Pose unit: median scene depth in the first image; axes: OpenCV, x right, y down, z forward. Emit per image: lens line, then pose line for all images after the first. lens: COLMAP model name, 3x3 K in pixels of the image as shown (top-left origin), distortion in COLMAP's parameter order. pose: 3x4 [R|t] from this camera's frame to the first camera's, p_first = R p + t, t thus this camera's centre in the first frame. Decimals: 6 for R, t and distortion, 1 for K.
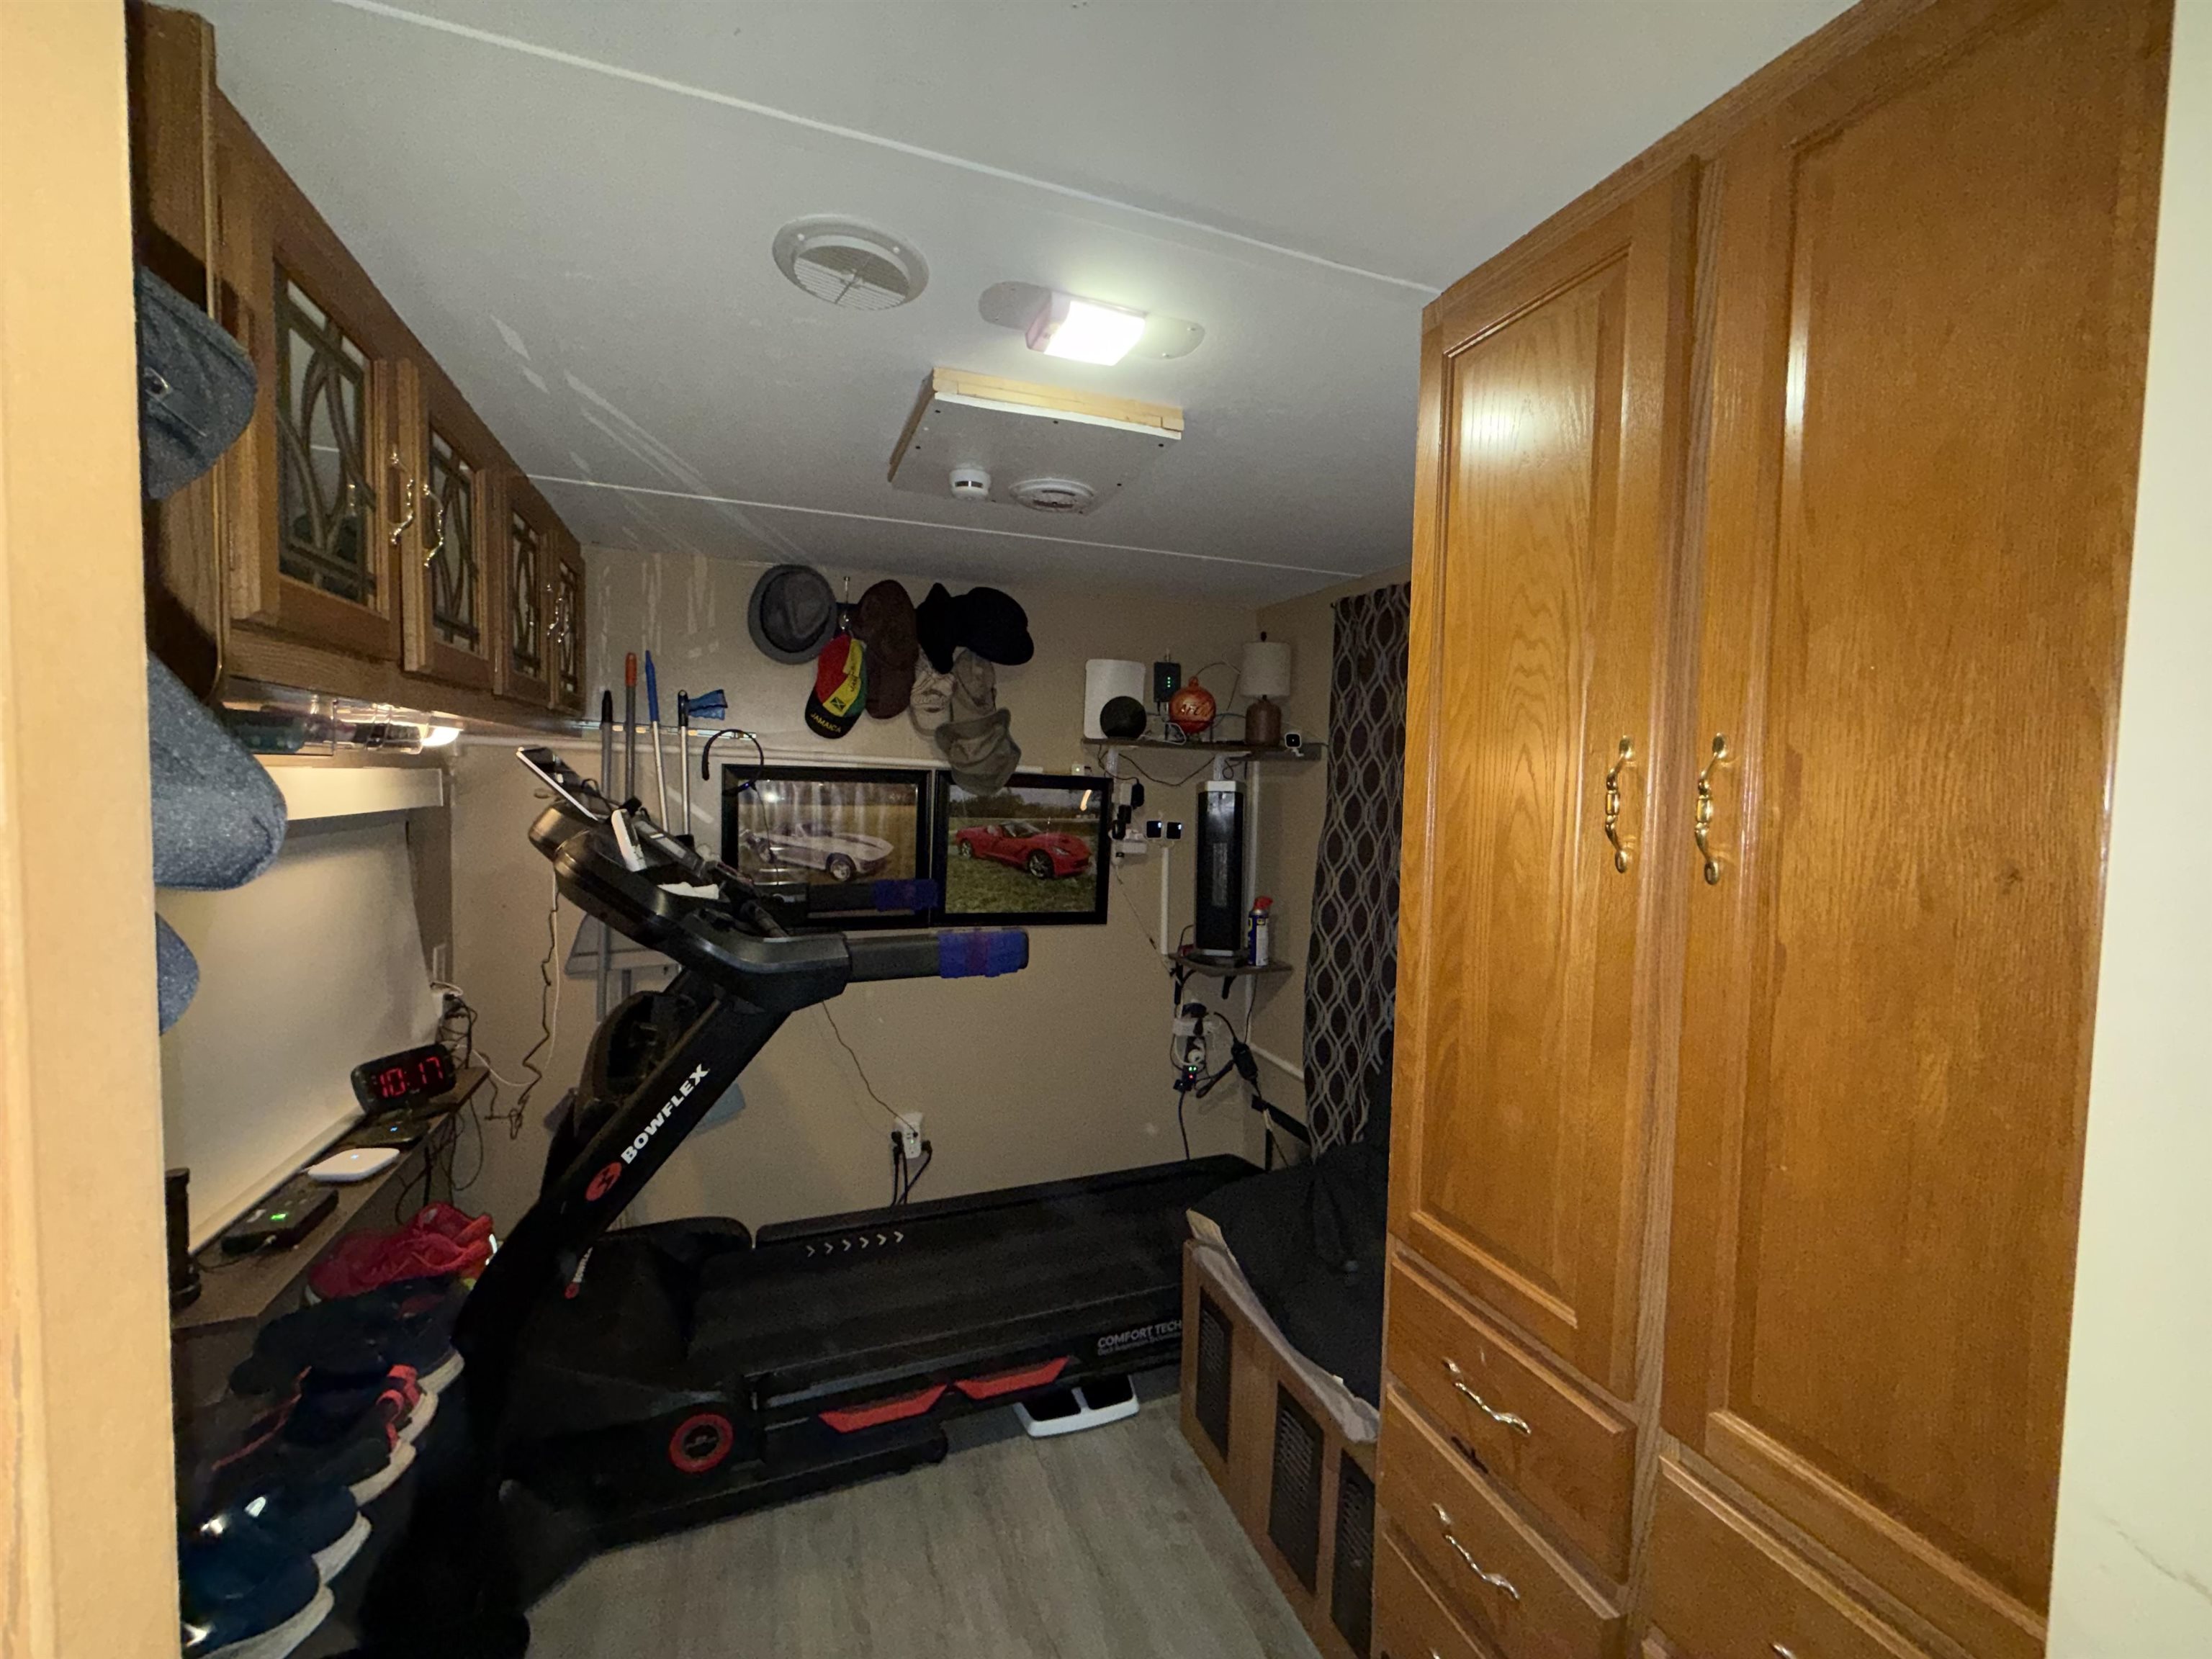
lens RADIAL K [[886.6, 0, 1102.8], [0, 886.6, 833.6], [0, 0, 1]] dist [-0.000408, -0.000027]
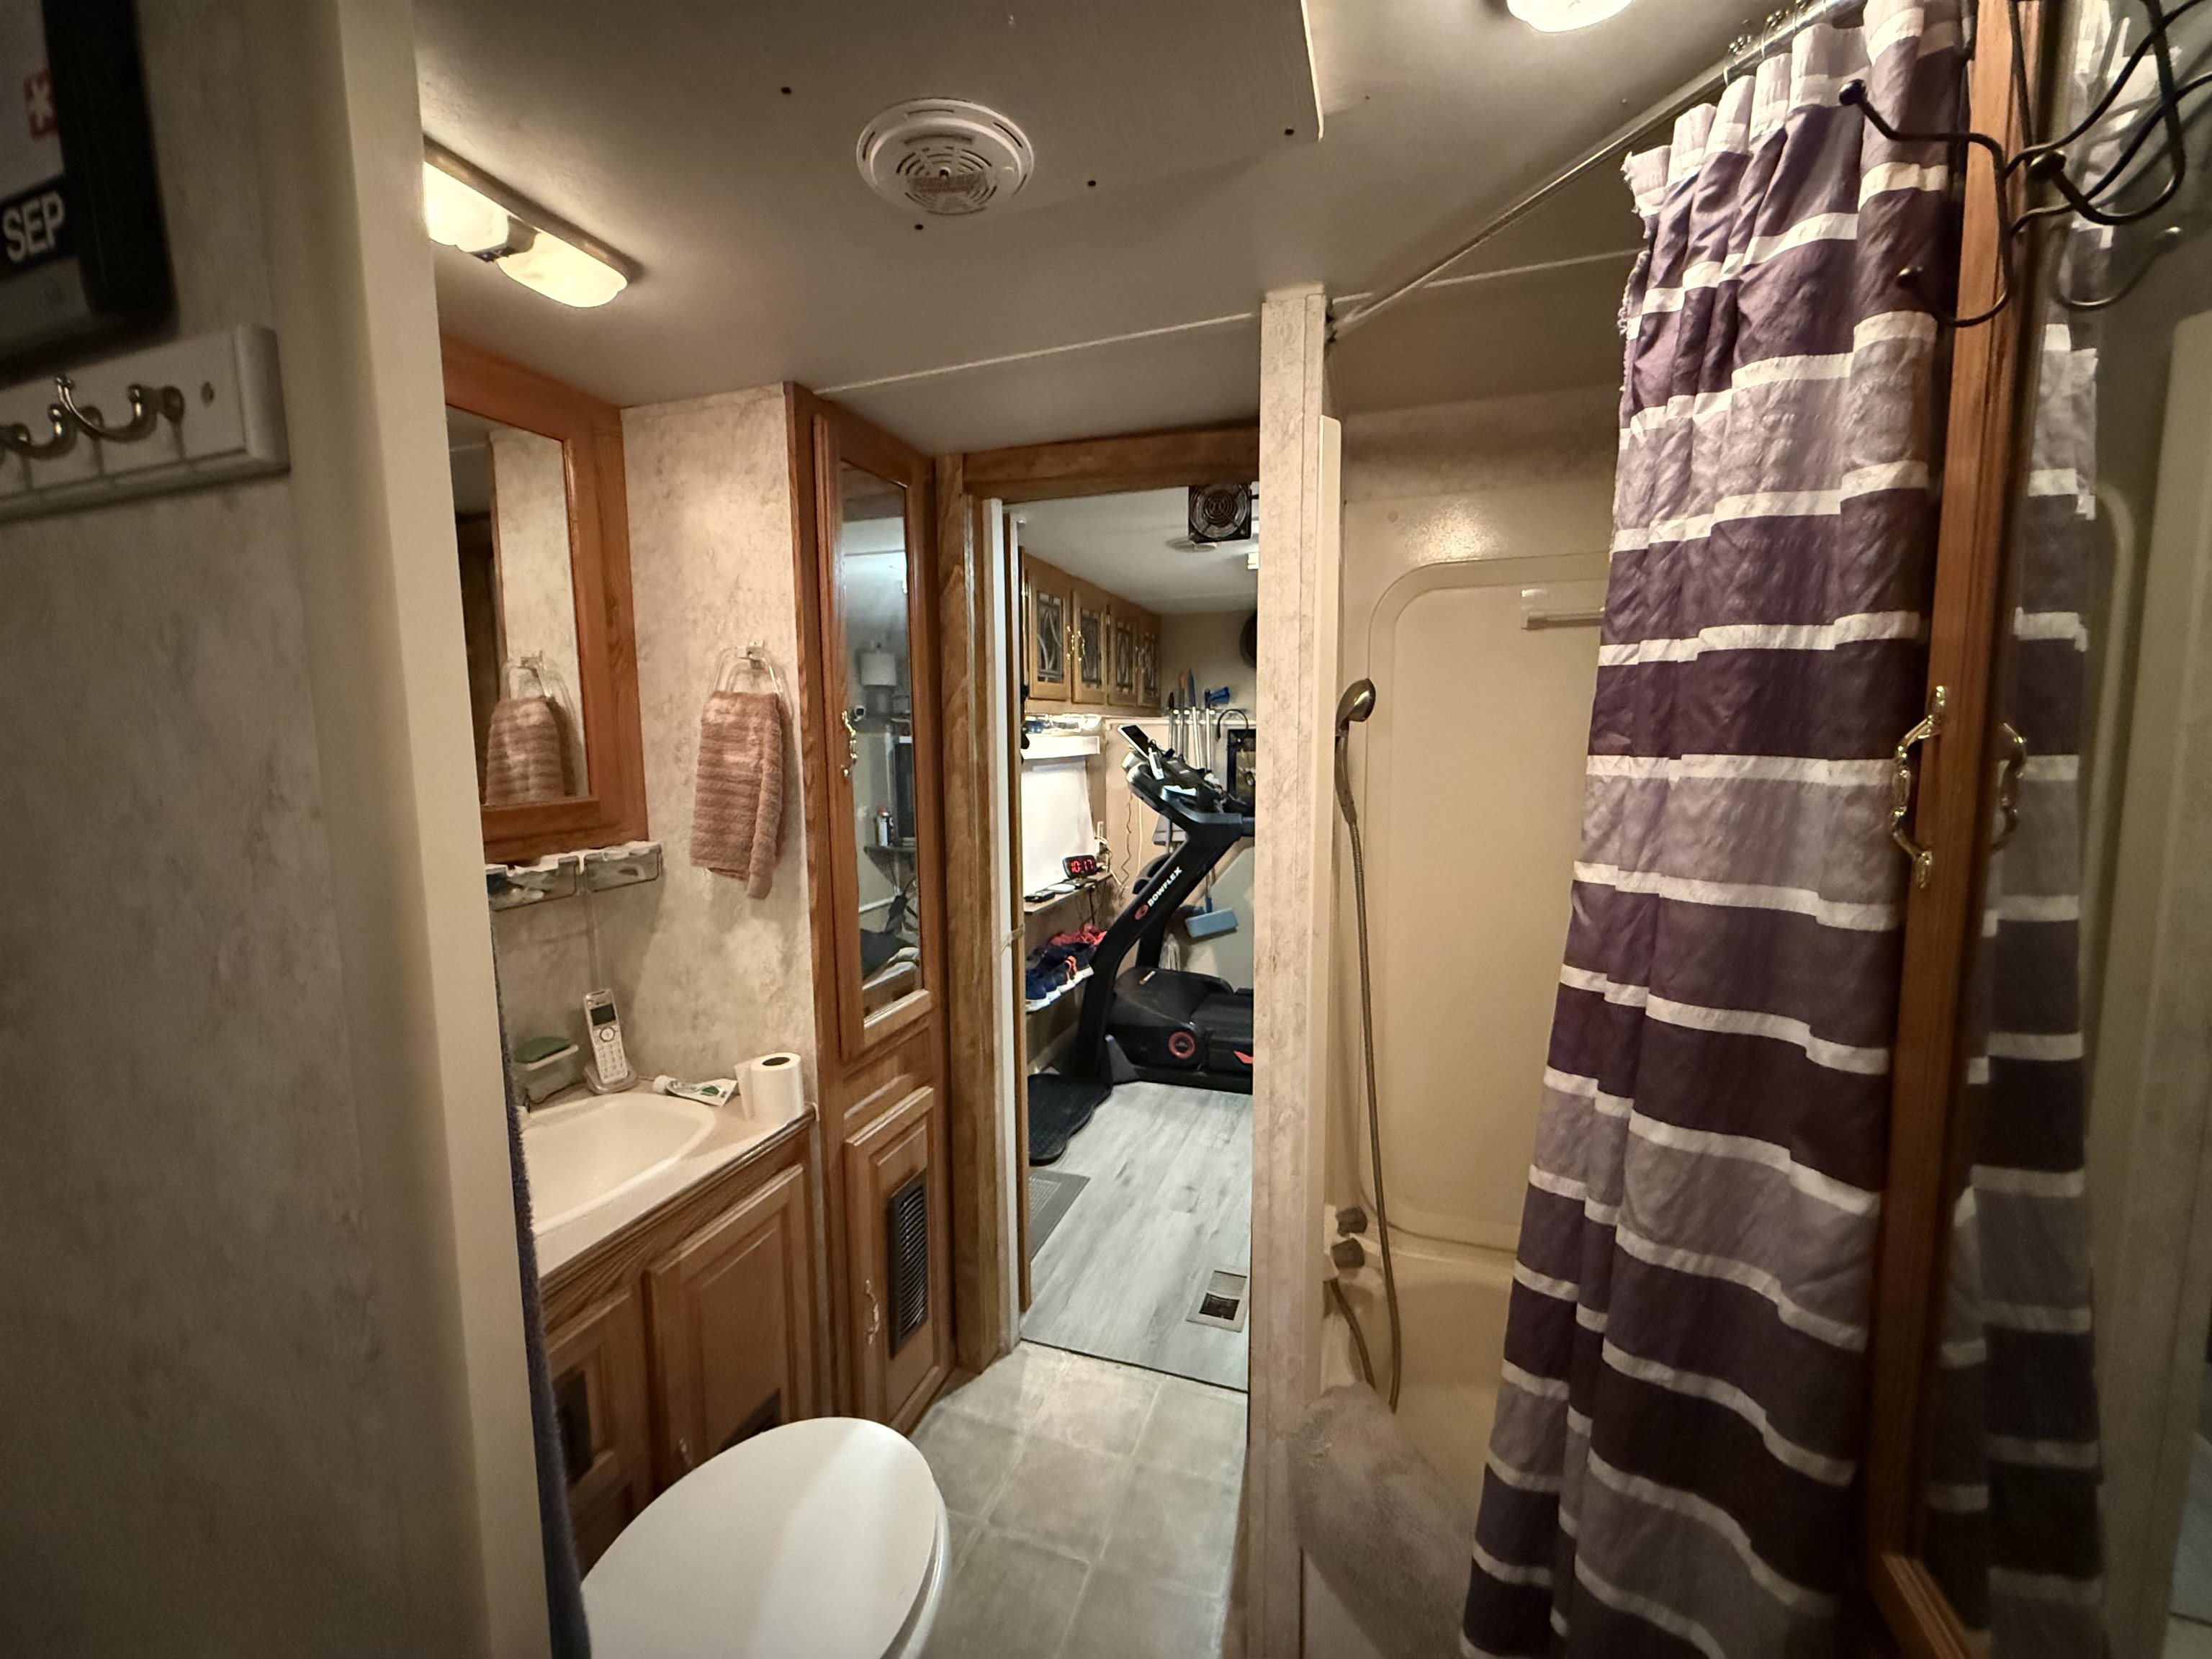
lens RADIAL K [[886.6, 0, 1099.9], [0, 886.6, 829.6], [0, 0, 1]] dist [-0.000408, -0.000027]
pose [[0.762759, 0.040680, -0.645402, 0.768904], [-0.012307, 0.998752, 0.048407, 0.057815], [0.646565, -0.028979, 0.762308, -0.762449]]
